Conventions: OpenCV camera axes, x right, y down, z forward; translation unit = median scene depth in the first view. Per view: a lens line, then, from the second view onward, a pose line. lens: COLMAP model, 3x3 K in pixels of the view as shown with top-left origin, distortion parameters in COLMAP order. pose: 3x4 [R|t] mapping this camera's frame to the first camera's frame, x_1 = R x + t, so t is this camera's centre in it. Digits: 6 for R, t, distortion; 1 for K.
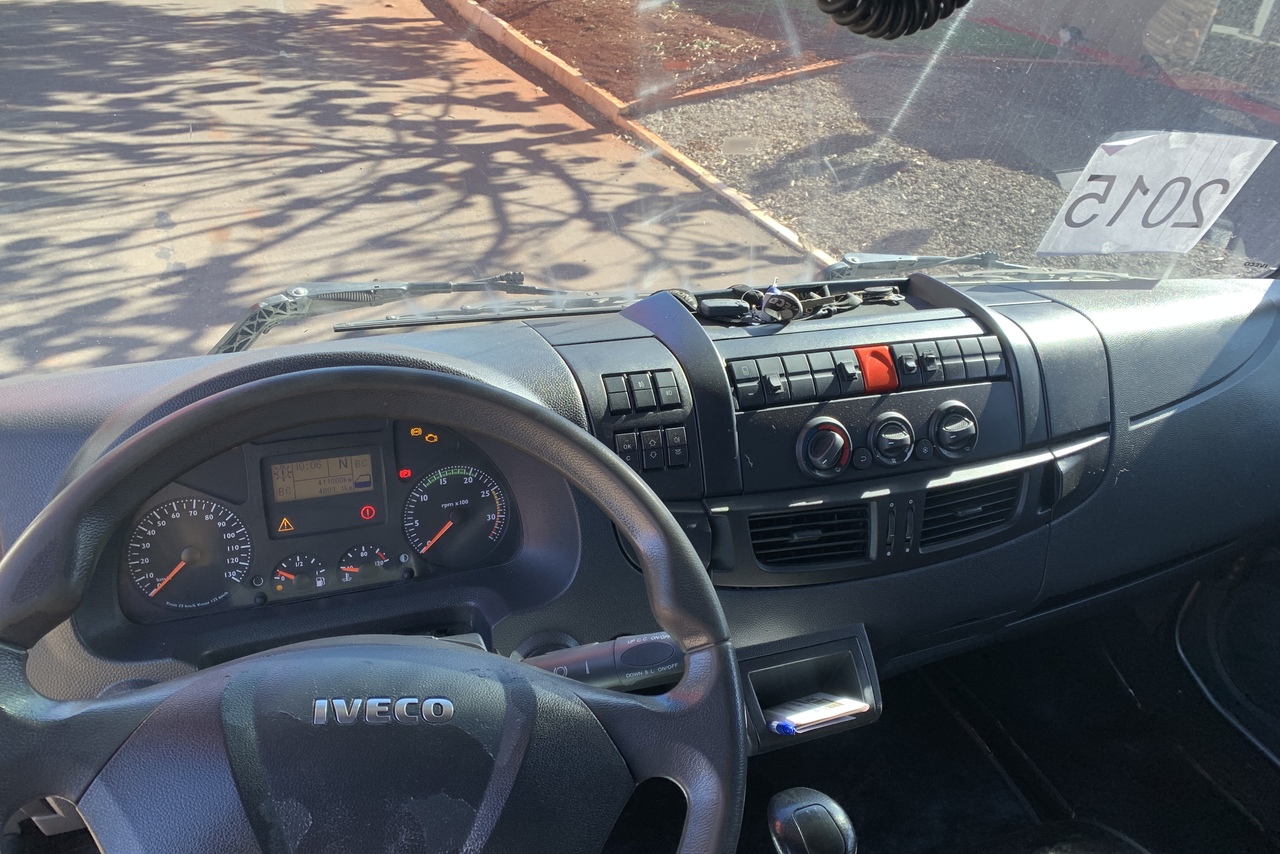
lens RADIAL K [[974.4, 0, 640.0], [0, 974.4, 427.0], [0, 0, 1]] dist [0.076089, -0.070447]
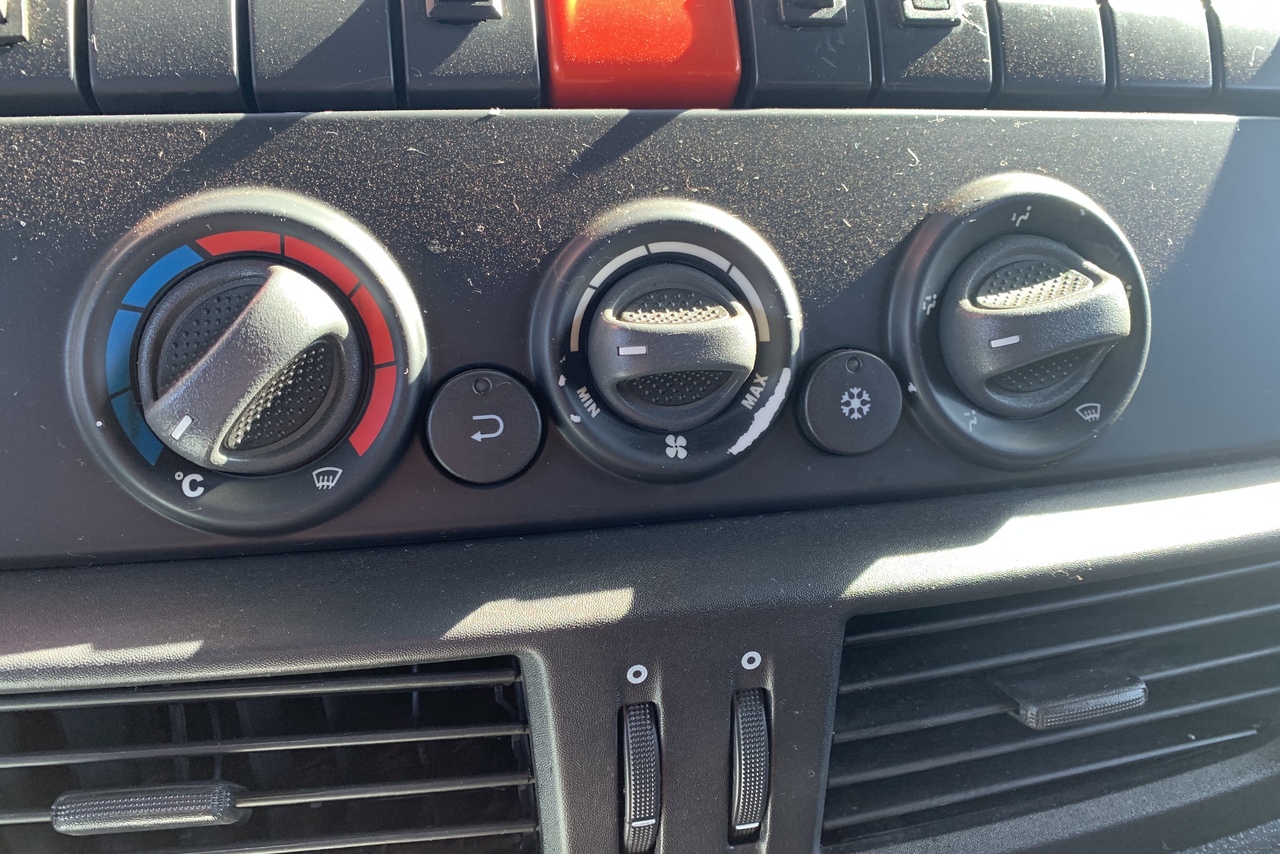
lens RADIAL K [[991.6, 0, 640.0], [0, 991.6, 427.0], [0, 0, 1]] dist [0.007917, -0.005588]
pose [[0.981047, 0.054937, -0.185819, 0.285794], [-0.049225, 0.998167, 0.035220, 0.023274], [0.187413, -0.025405, 0.981953, 0.793659]]
